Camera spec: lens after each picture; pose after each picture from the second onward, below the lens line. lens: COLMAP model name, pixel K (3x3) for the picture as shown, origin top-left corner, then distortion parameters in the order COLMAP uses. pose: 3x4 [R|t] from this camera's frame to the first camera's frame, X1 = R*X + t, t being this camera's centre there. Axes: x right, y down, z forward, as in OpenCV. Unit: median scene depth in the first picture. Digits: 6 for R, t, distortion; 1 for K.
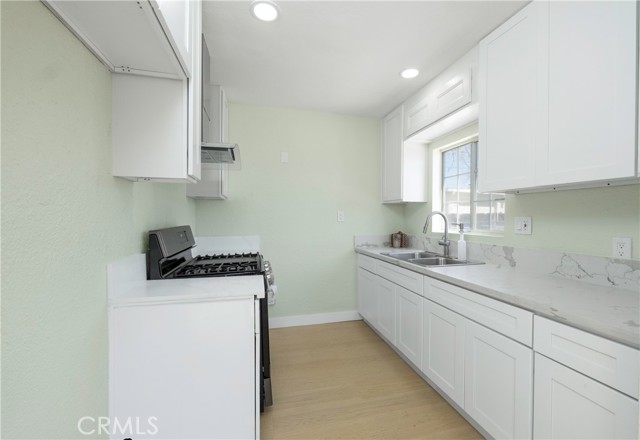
lens RADIAL K [[277.2, 0, 329.9], [0, 277.2, 219.7], [0, 0, 1]] dist [-0.010470, -0.000073]
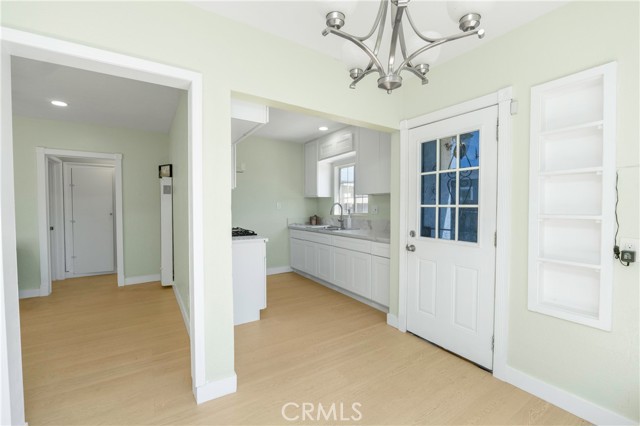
lens RADIAL K [[267.1, 0, 320.8], [0, 267.1, 212.4], [0, 0, 1]] dist [-0.006767, -0.001139]
pose [[0.950159, -0.011293, 0.311560, -0.269465], [0.006711, 0.999853, 0.015776, 0.004371], [-0.311693, -0.012899, 0.950095, -0.654470]]
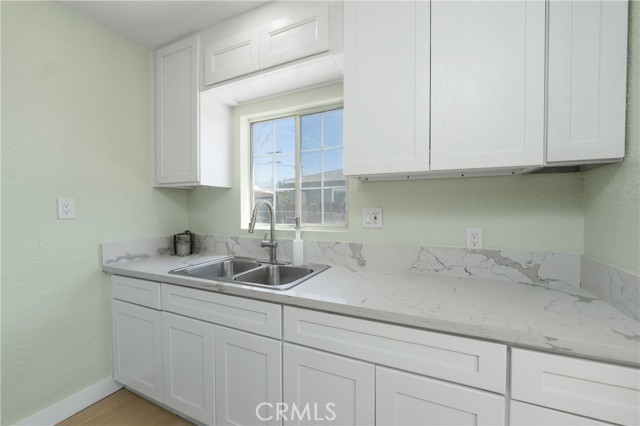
lens RADIAL K [[267.1, 0, 317.9], [0, 267.1, 213.0], [0, 0, 1]] dist [-0.006767, -0.001139]
pose [[0.648651, -0.020063, 0.760821, -0.041344], [0.011854, 0.999798, 0.016259, -0.007902], [-0.760994, -0.001528, 0.648758, 0.447332]]
